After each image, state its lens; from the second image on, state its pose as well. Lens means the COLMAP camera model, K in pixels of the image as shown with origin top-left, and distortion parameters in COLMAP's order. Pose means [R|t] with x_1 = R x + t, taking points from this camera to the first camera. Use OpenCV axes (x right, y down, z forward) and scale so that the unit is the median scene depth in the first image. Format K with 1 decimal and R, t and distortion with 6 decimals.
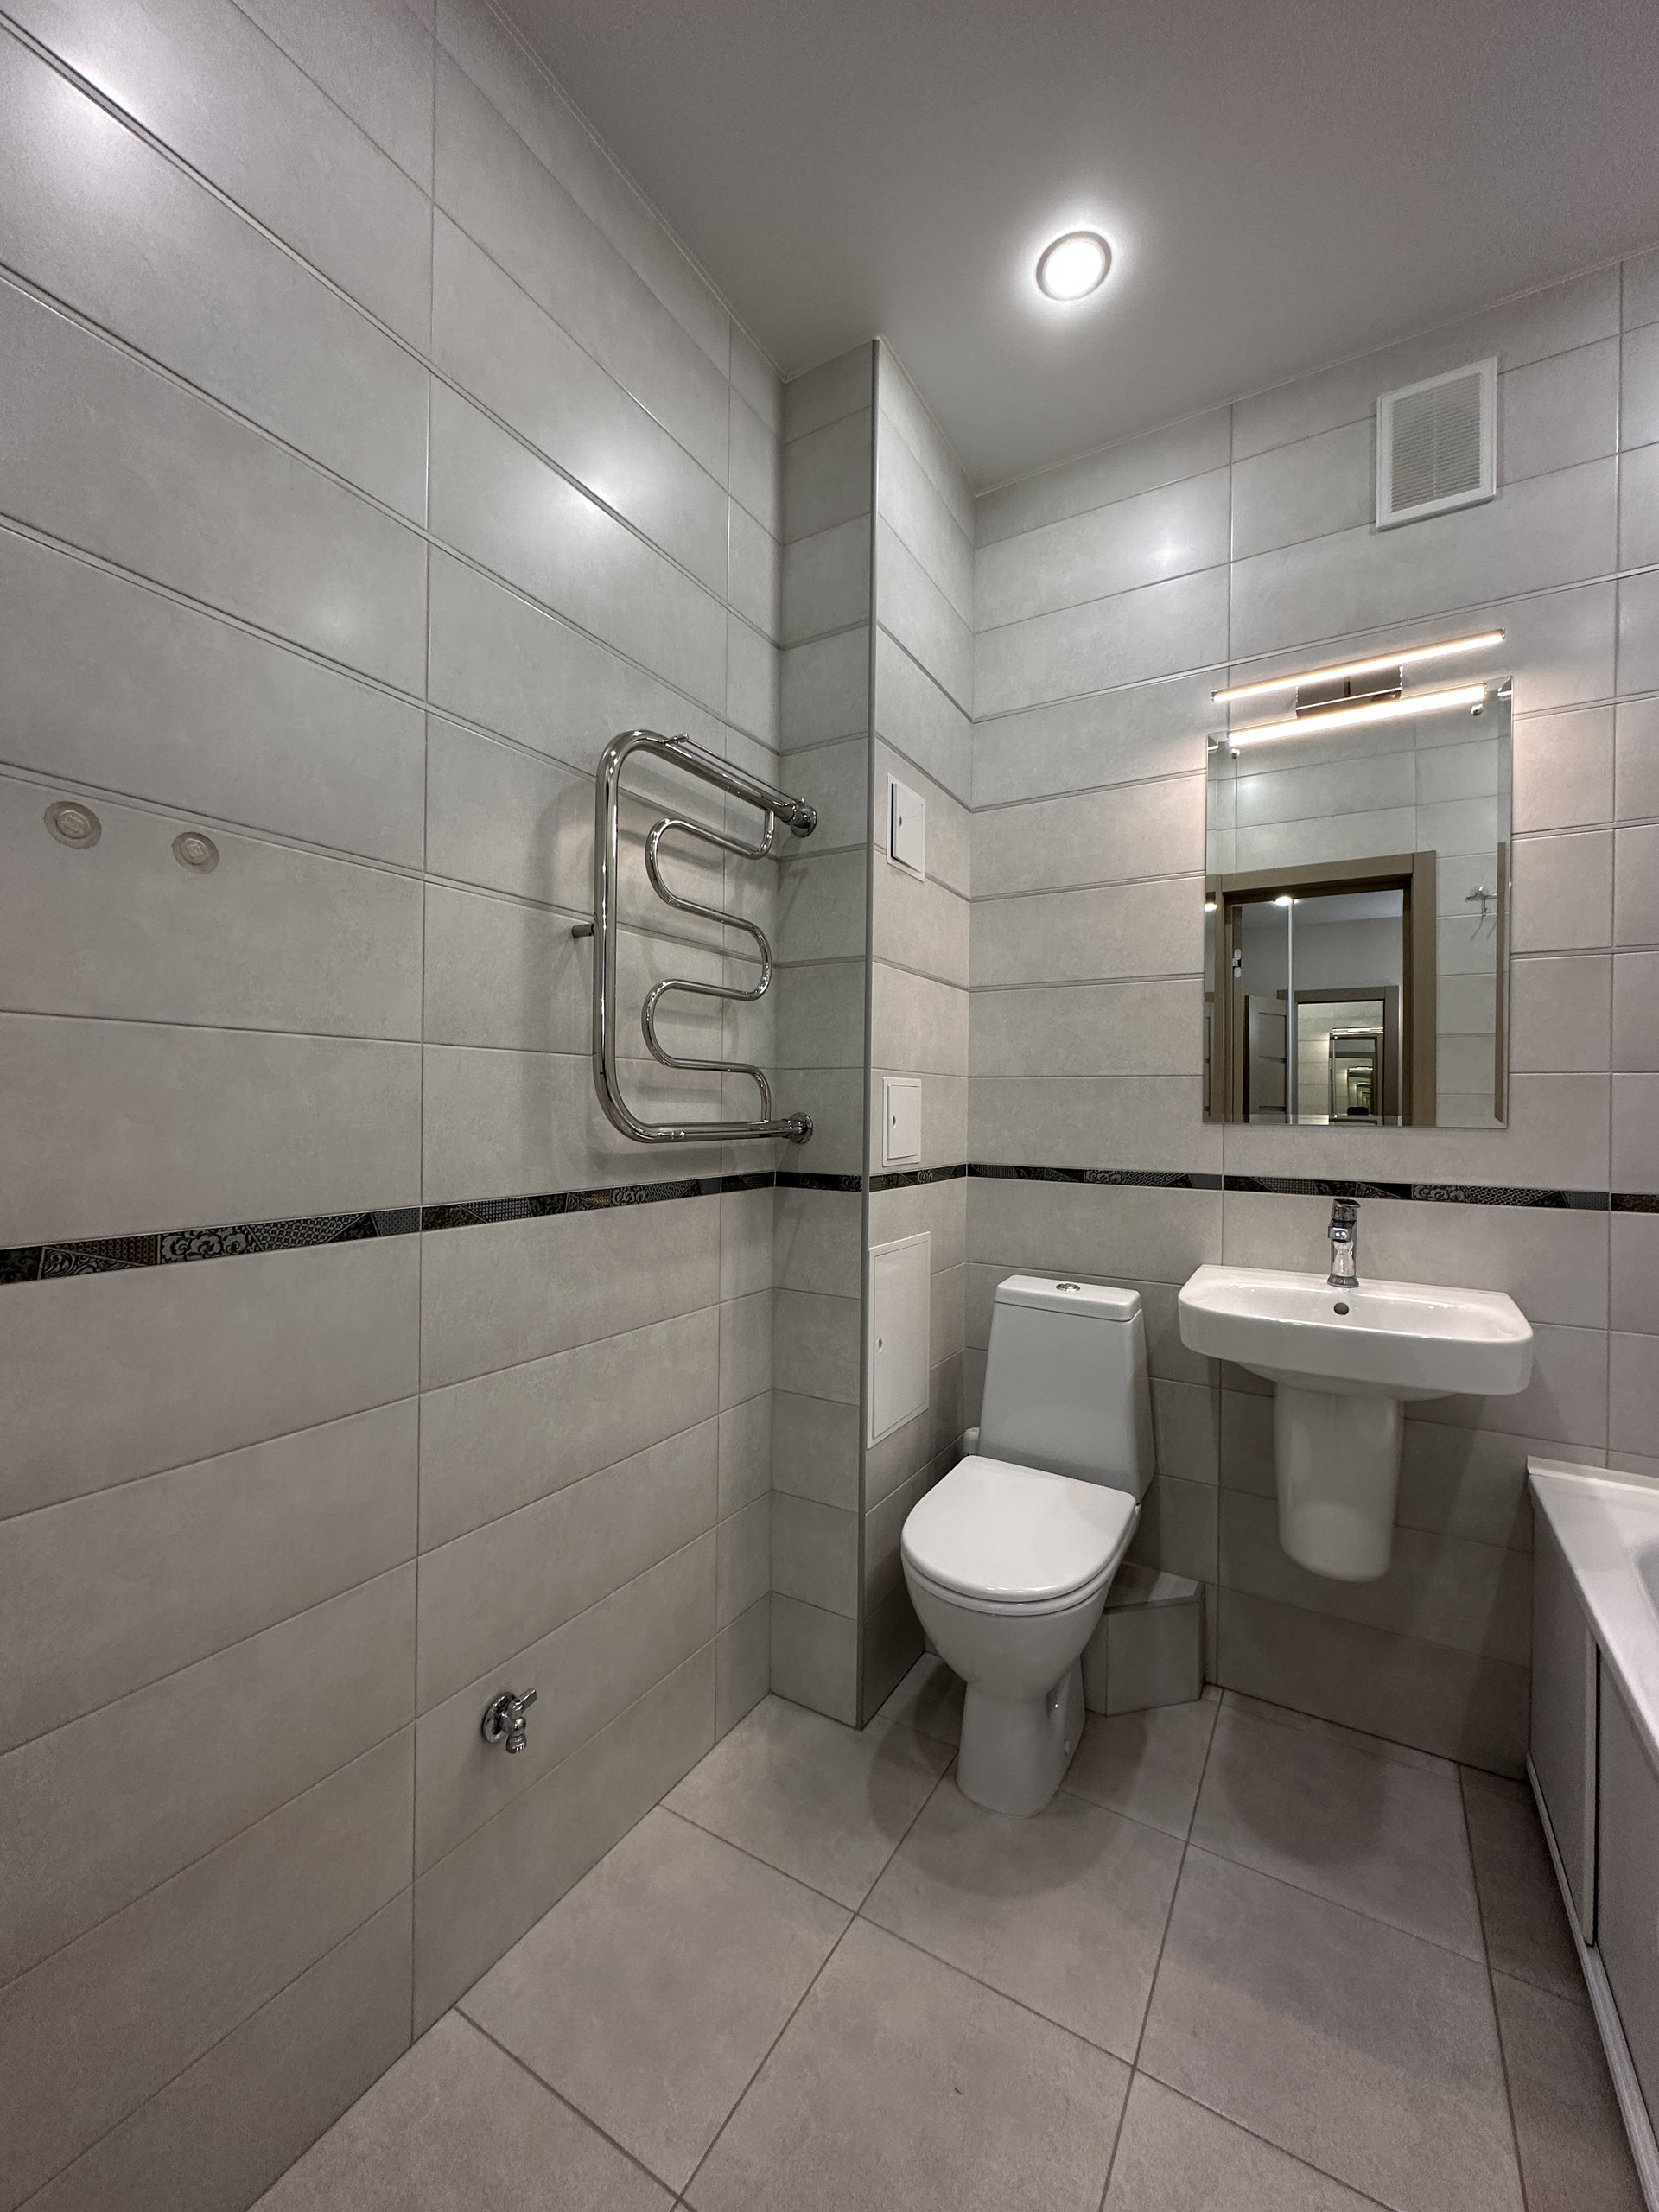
lens RADIAL K [[876.1, 0, 832.2], [0, 876.1, 1105.9], [0, 0, 1]] dist [-0.003466, 0.001043]
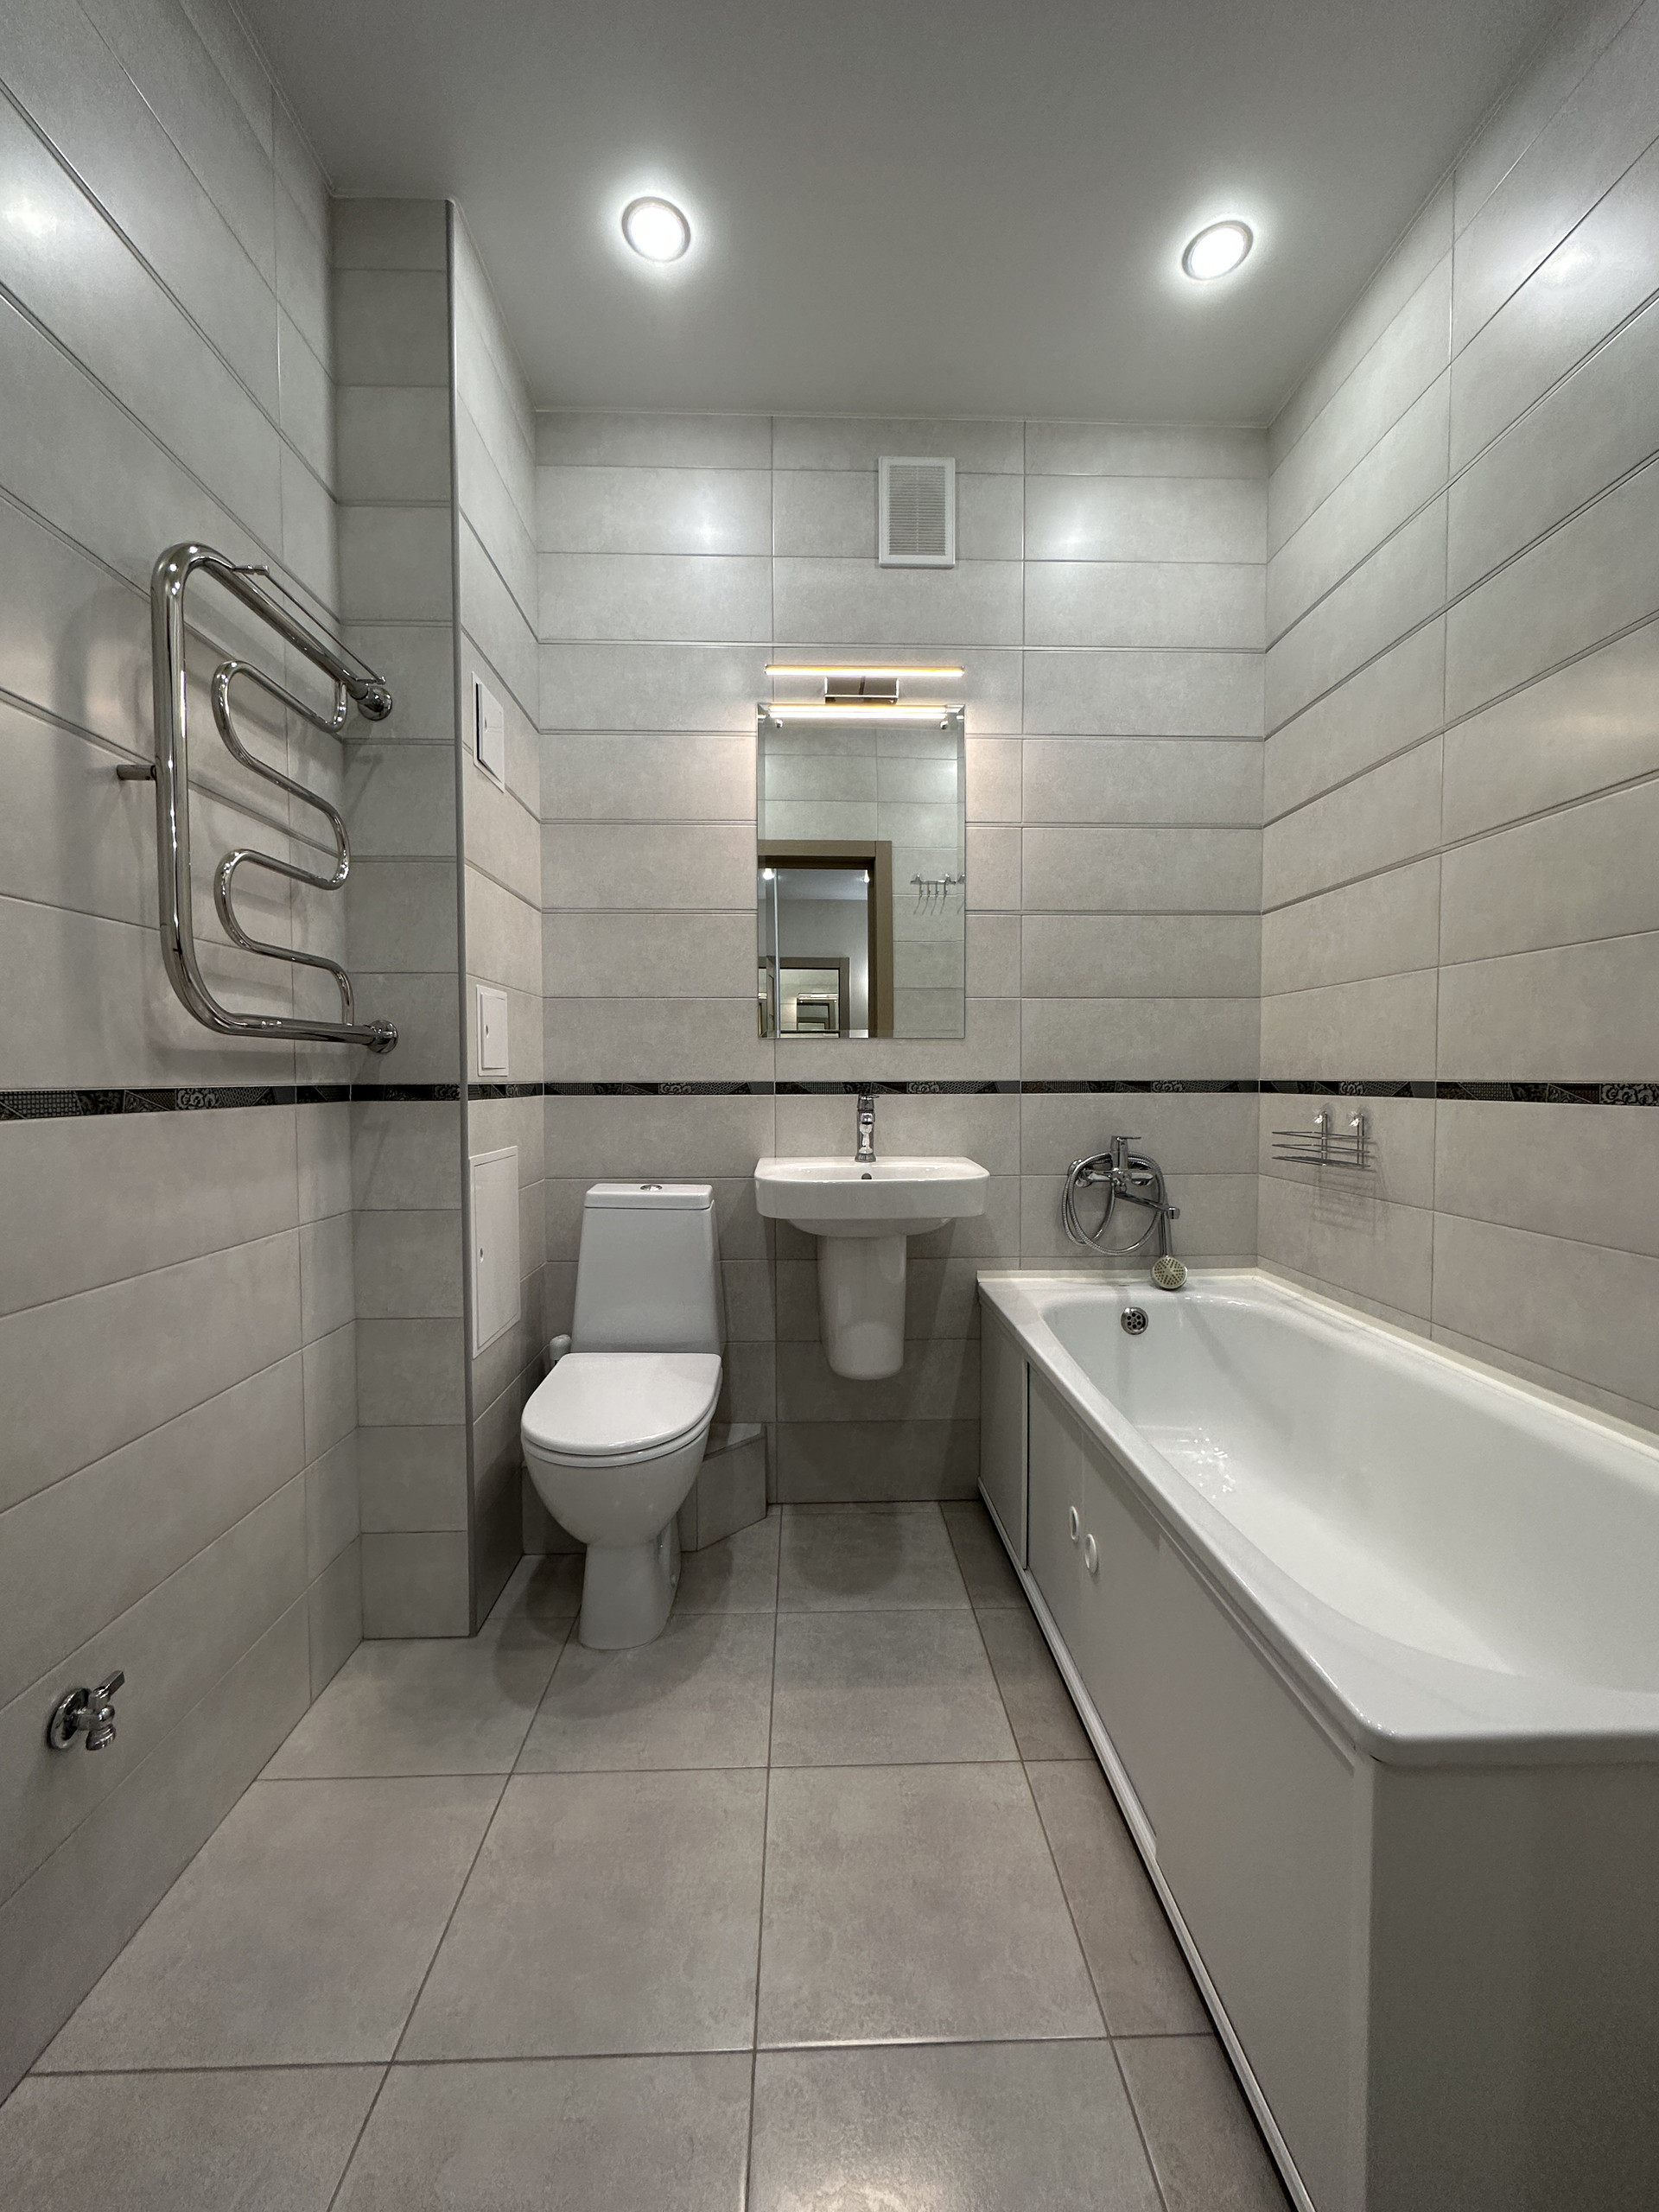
lens RADIAL K [[876.1, 0, 828.5], [0, 876.1, 1105.4], [0, 0, 1]] dist [-0.003466, 0.001043]
pose [[0.842252, -0.032052, 0.538131, -0.157851], [0.012049, 0.999101, 0.040649, 0.074966], [-0.538950, -0.027753, 0.841881, -0.049975]]
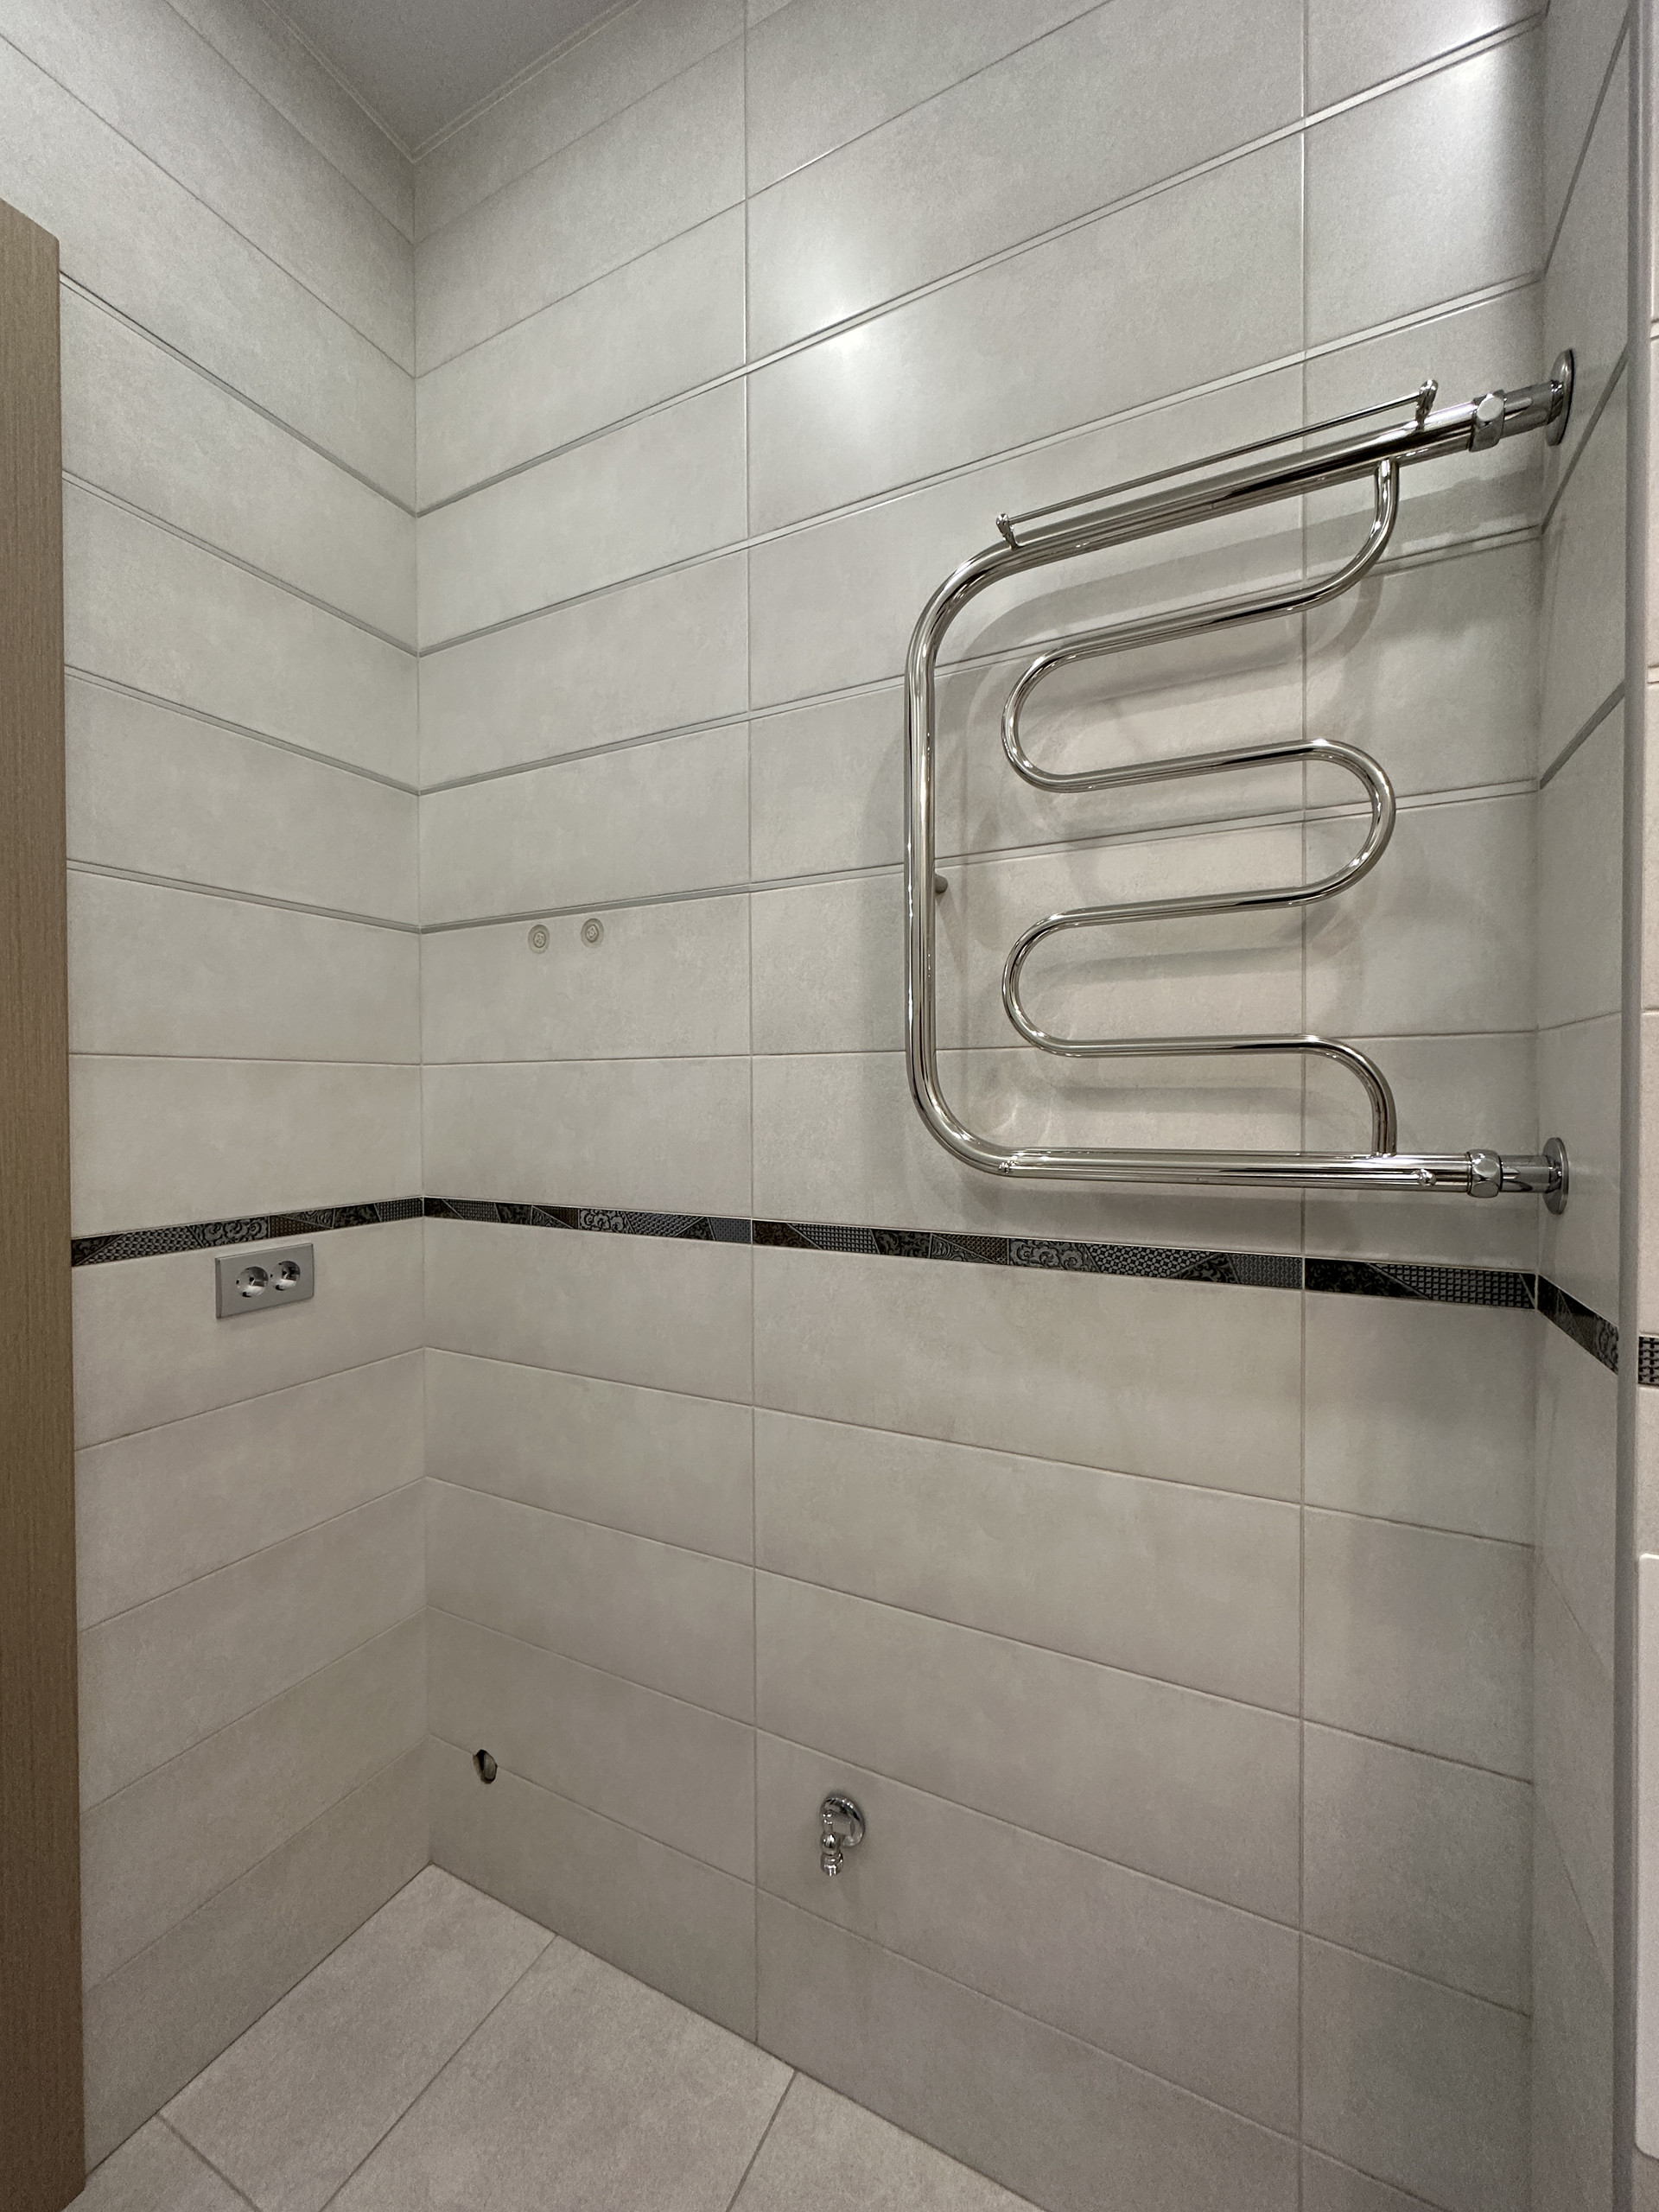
lens RADIAL K [[876.1, 0, 833.1], [0, 876.1, 1111.9], [0, 0, 1]] dist [-0.003466, 0.001043]
pose [[0.074031, 0.002939, -0.997252, 0.379341], [0.004531, 0.999984, 0.003283, -0.007301], [0.997246, -0.004761, 0.074017, 0.726129]]
